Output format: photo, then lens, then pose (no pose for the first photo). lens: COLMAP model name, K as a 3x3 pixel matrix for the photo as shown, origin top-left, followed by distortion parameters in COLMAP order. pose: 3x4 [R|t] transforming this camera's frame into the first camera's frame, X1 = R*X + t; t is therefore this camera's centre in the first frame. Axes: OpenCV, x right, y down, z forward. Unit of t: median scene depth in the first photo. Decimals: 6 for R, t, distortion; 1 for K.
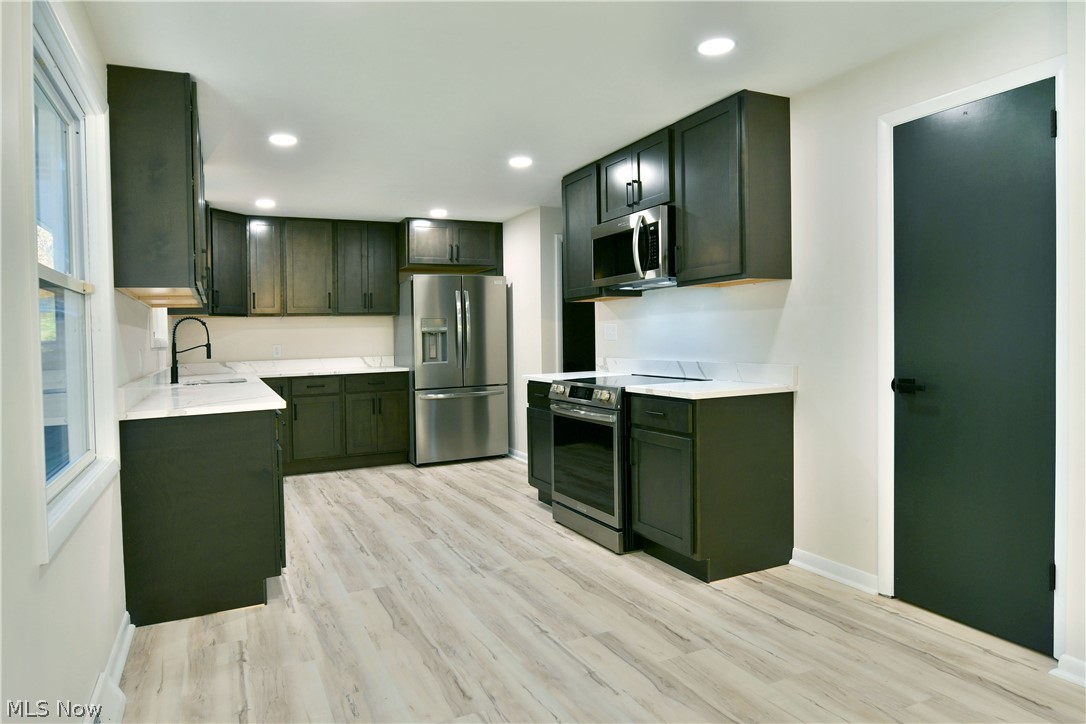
lens RADIAL K [[661.9, 0, 545.4], [0, 661.9, 353.9], [0, 0, 1]] dist [-0.015150, -0.003900]
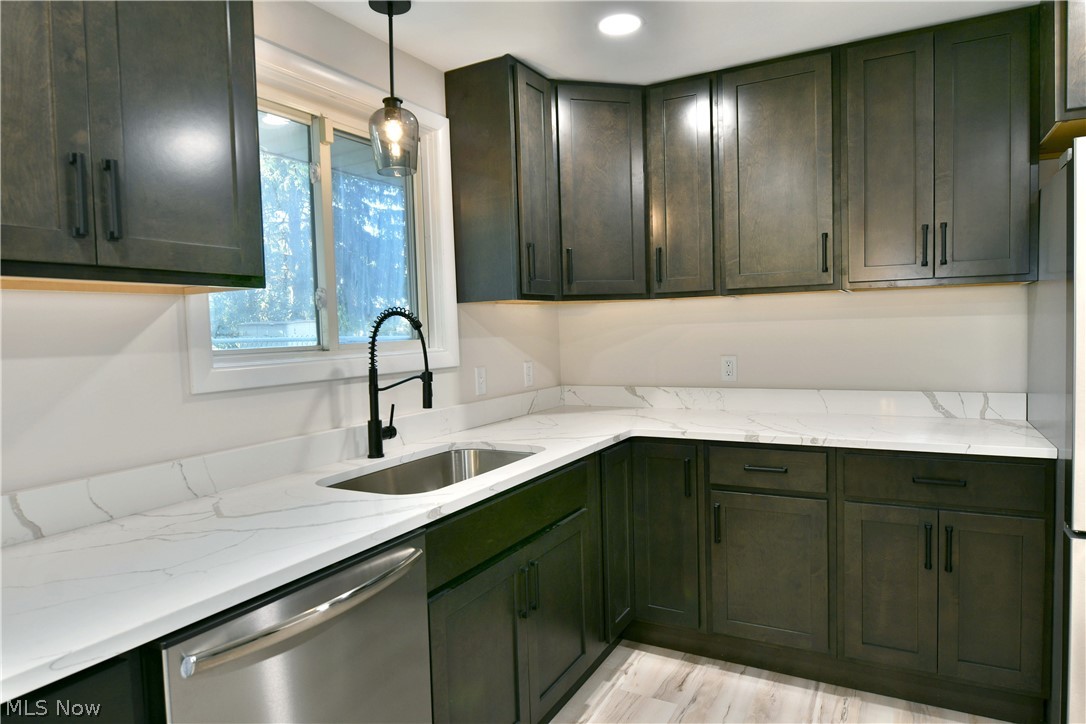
lens RADIAL K [[661.9, 0, 537.7], [0, 661.9, 350.8], [0, 0, 1]] dist [-0.015150, -0.003900]
pose [[0.571258, 0.036802, -0.819945, -0.100631], [-0.008119, 0.999199, 0.039190, -0.037445], [0.820730, -0.015730, 0.571099, 0.657960]]
